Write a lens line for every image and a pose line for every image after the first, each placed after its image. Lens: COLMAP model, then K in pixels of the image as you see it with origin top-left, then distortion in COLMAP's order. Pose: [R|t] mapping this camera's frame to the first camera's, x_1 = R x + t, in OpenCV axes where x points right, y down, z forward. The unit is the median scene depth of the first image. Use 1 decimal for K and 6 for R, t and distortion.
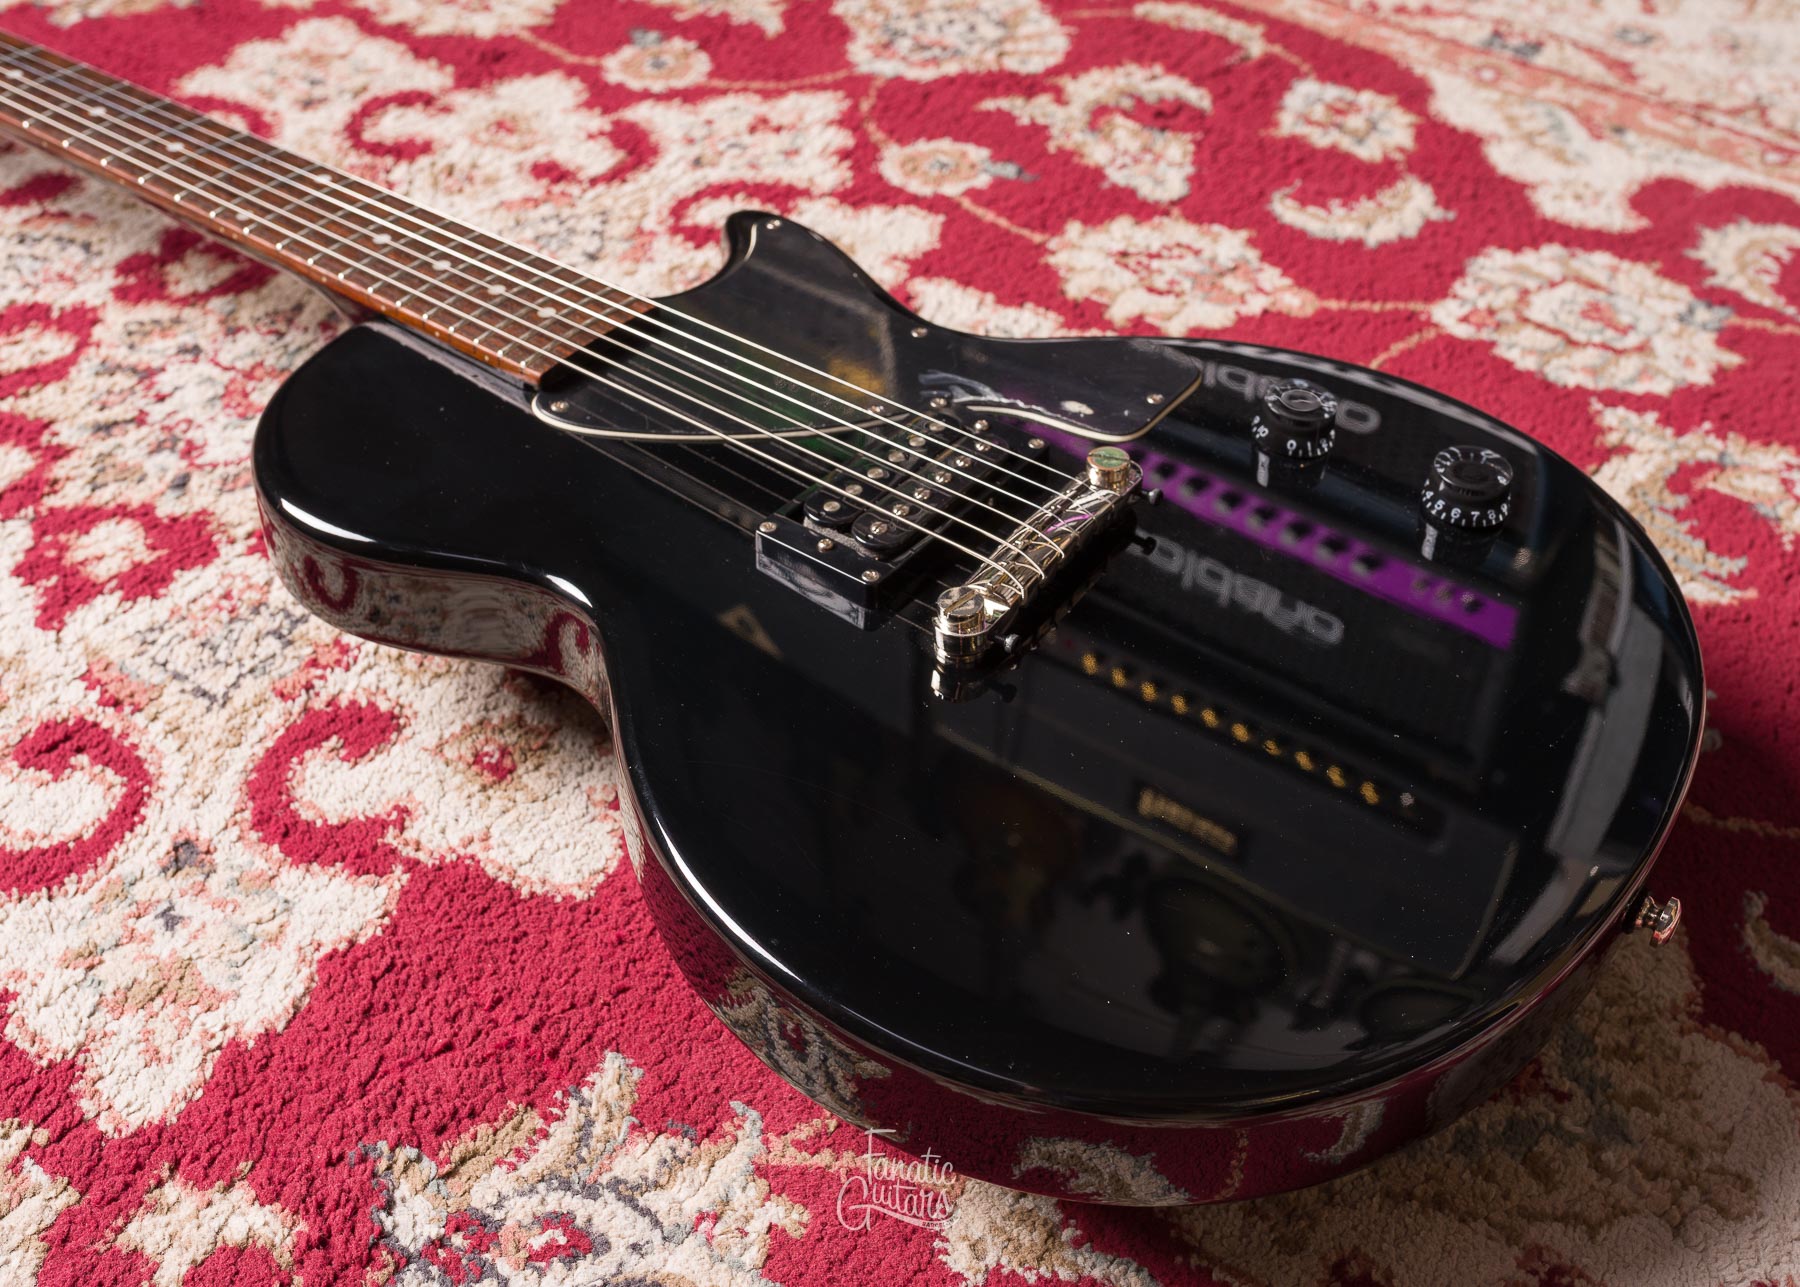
lens RADIAL K [[2030.1, 0, 911.9], [0, 2030.1, 650.9], [0, 0, 1]] dist [0.000118, 0.000000]
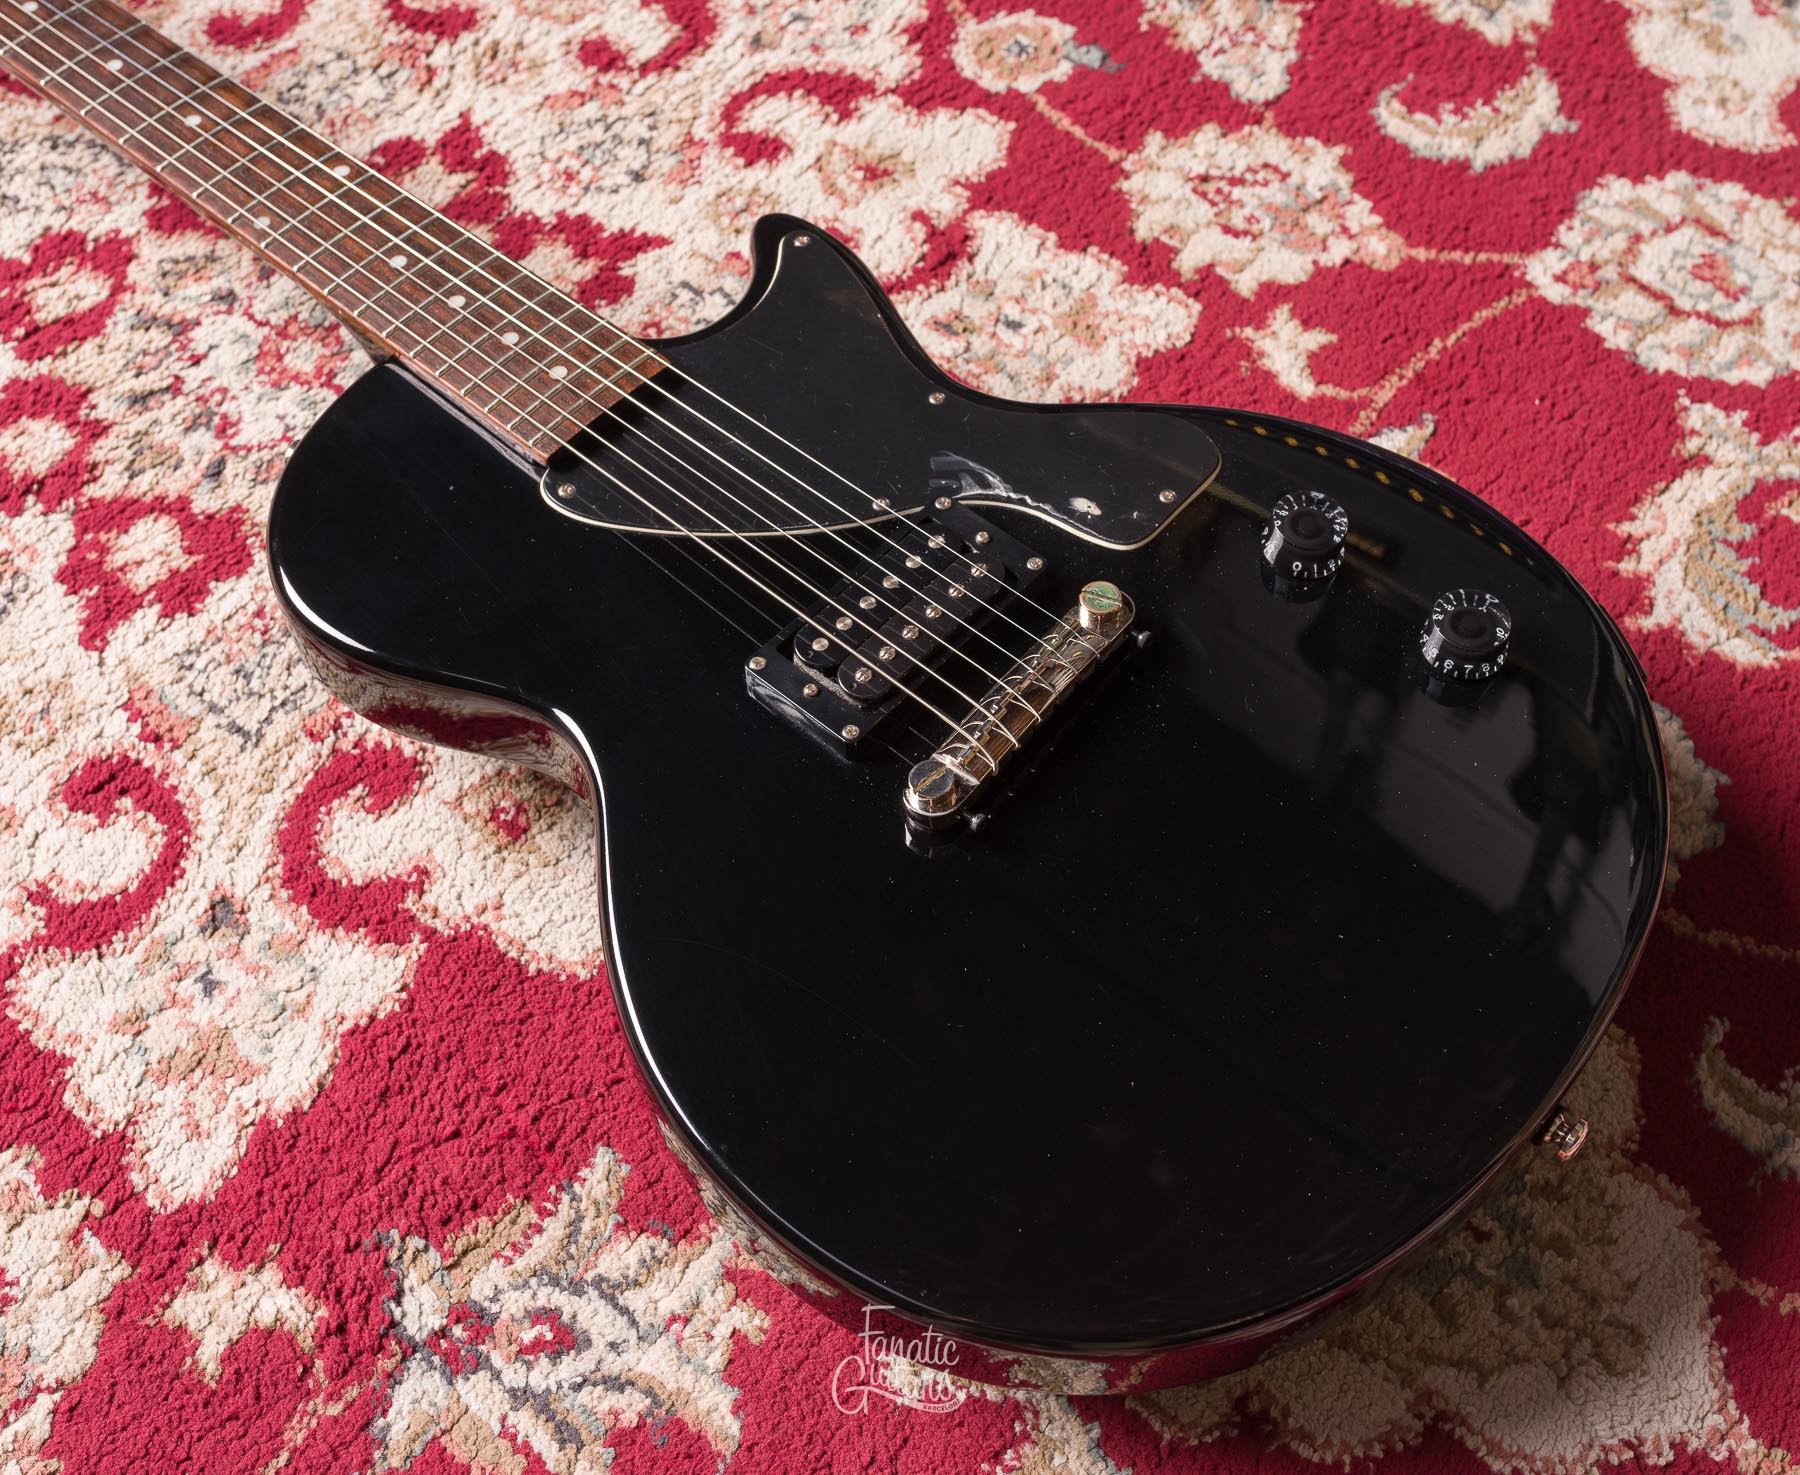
lens RADIAL K [[2163.5, 0, 926.4], [0, 2163.5, 748.3], [0, 0, 1]] dist [-0.000481, 0.000000]
pose [[0.996417, 0.051402, -0.067171, 0.079766], [-0.032311, 0.965245, 0.259342, -0.272172], [0.078167, -0.256242, 0.963447, -0.047108]]
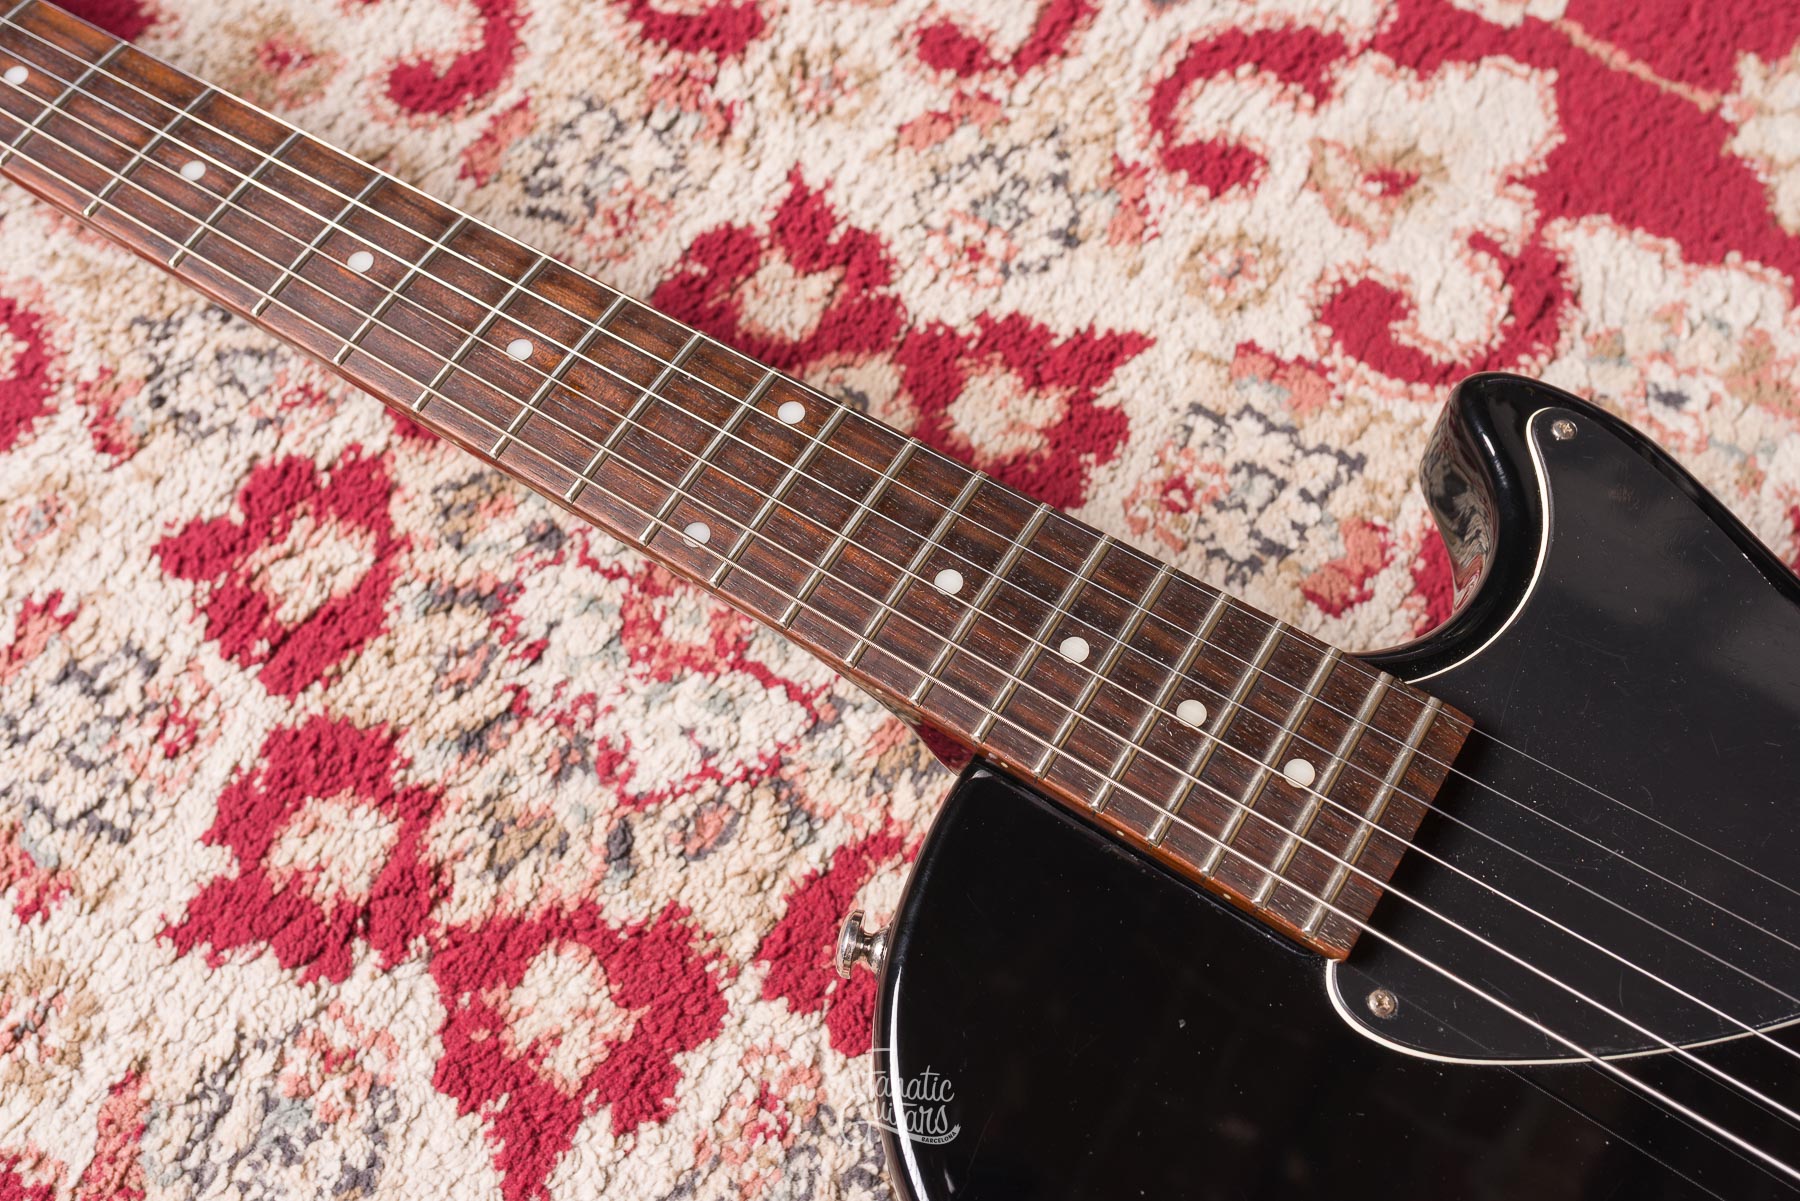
lens RADIAL K [[1788.0, 0, 901.7], [0, 1788.0, 610.2], [0, 0, 1]] dist [0.000368, 0.000000]
pose [[0.995241, -0.093646, -0.026930, -0.278667], [0.096658, 0.913840, 0.394402, -0.428707], [-0.012325, -0.395128, 0.918543, 0.555523]]
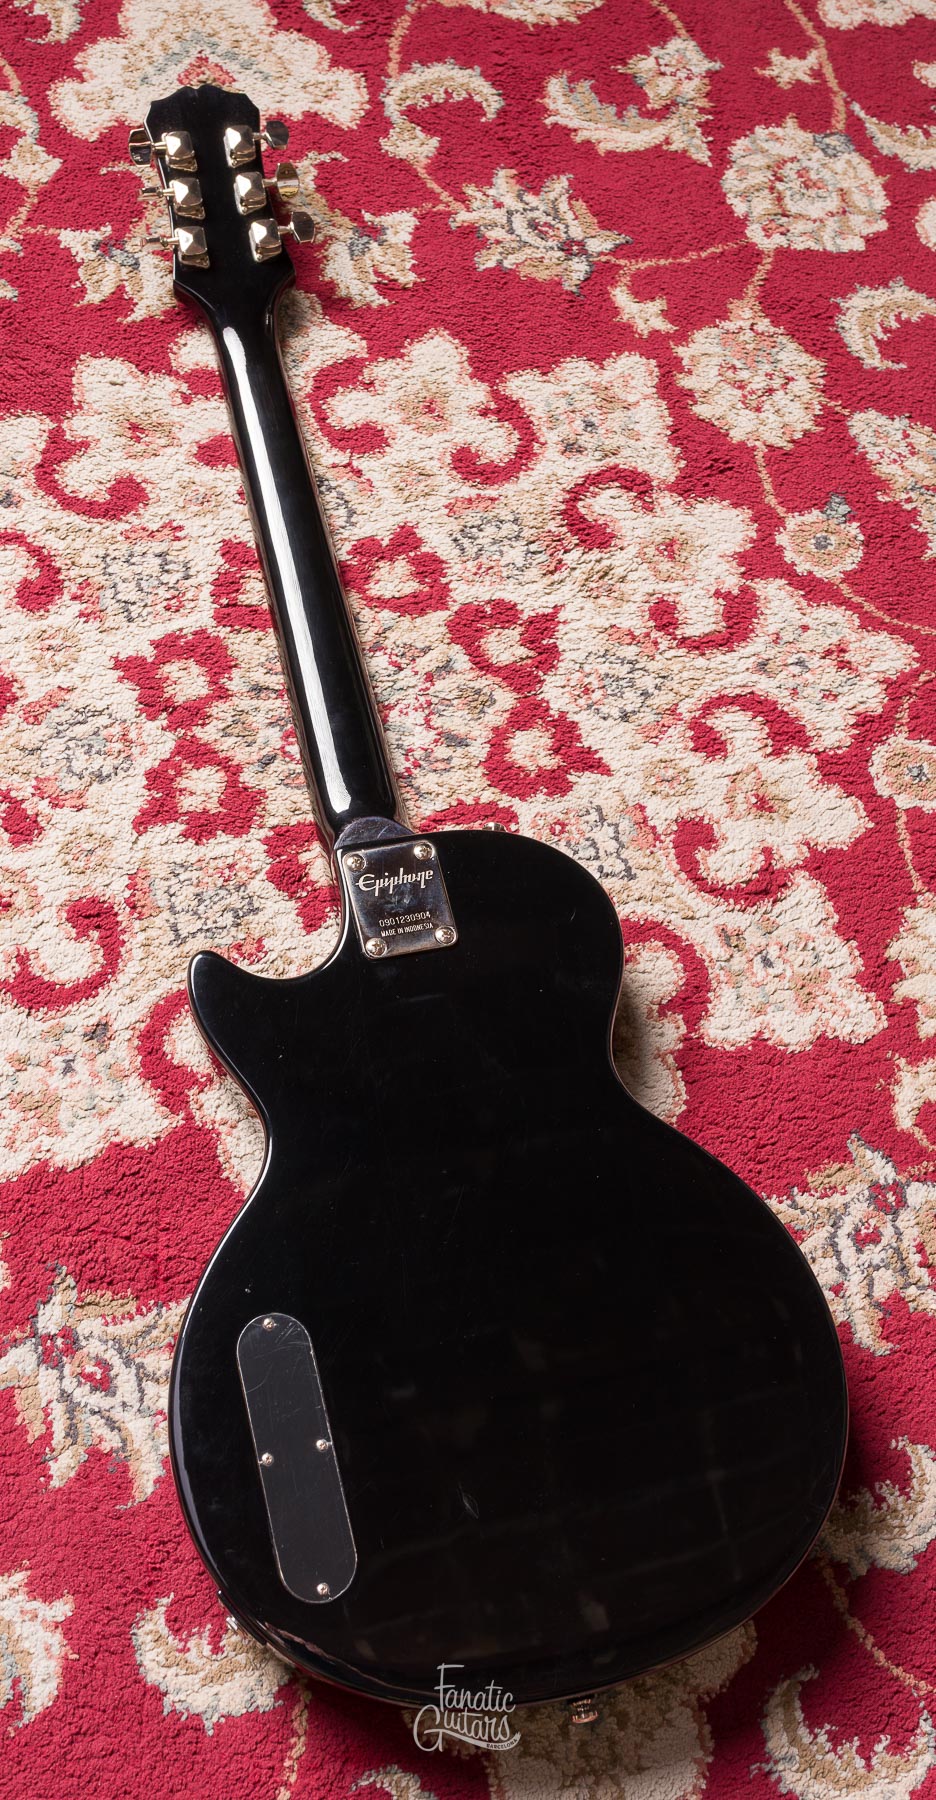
lens RADIAL K [[1904.9, 0, 431.6], [0, 1904.9, 879.1], [0, 0, 1]] dist [-0.004744, 0.000000]
pose [[0.751128, 0.611201, -0.249481, 0.181249], [-0.492455, 0.770447, 0.404845, -0.763771], [0.439654, -0.181232, 0.879693, -0.293254]]
